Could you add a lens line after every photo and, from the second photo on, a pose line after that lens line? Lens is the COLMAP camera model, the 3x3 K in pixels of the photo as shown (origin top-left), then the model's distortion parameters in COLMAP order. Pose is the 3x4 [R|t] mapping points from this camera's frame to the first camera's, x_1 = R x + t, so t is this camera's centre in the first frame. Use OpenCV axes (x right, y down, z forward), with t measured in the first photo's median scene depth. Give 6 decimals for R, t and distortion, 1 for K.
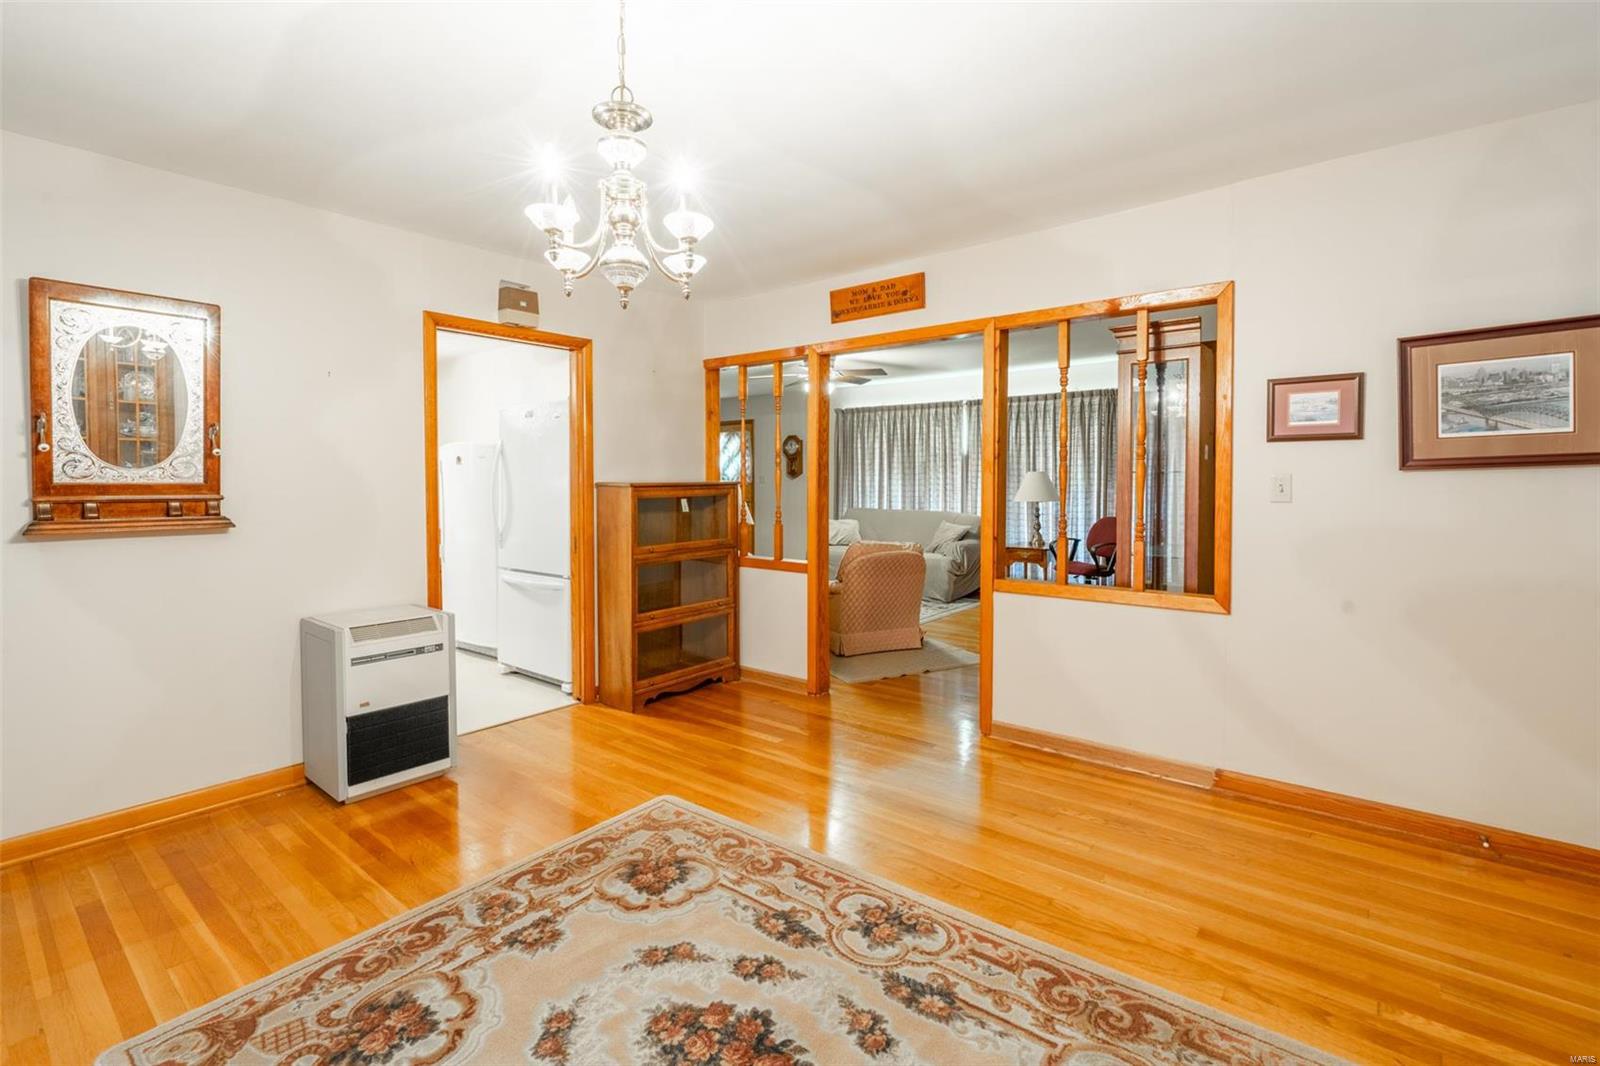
lens RADIAL K [[733.4, 0, 786.5], [0, 733.4, 486.6], [0, 0, 1]] dist [-0.002371, 0.001695]
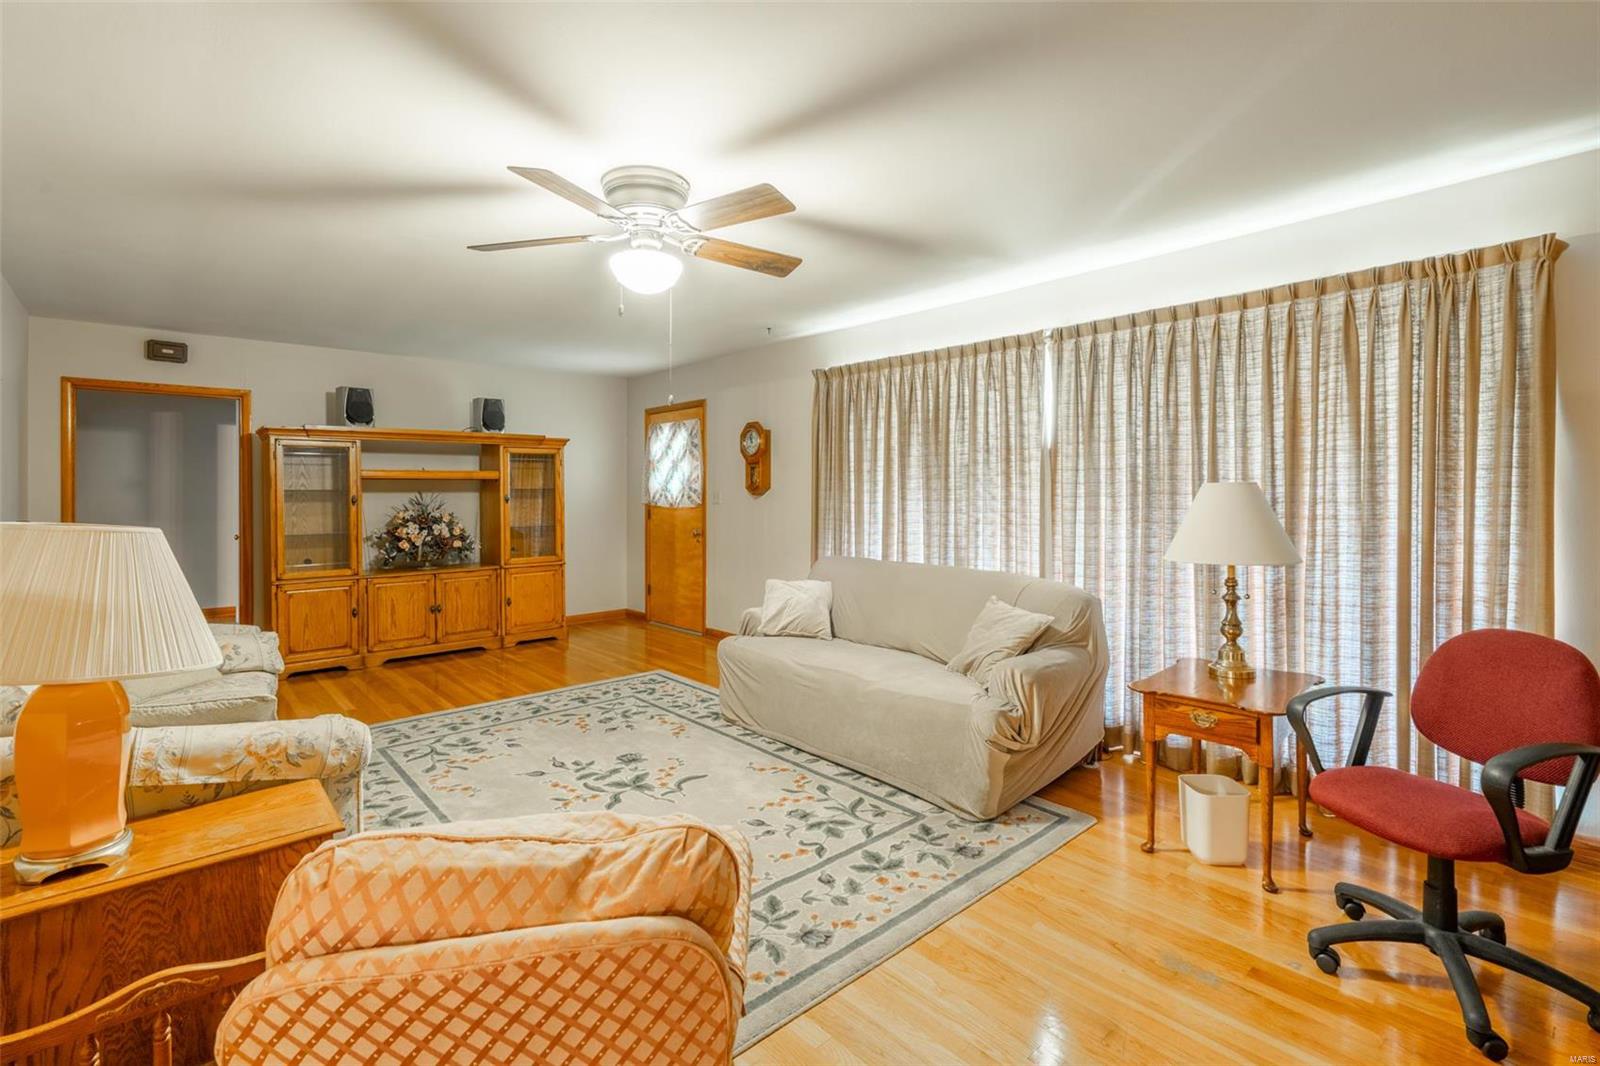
lens RADIAL K [[733.4, 0, 814.6], [0, 733.4, 490.5], [0, 0, 1]] dist [-0.002371, 0.001695]
pose [[0.991702, -0.005393, -0.128443, 0.151335], [0.004301, 0.999952, -0.008783, -0.012478], [0.128484, 0.008158, 0.991678, 0.507715]]
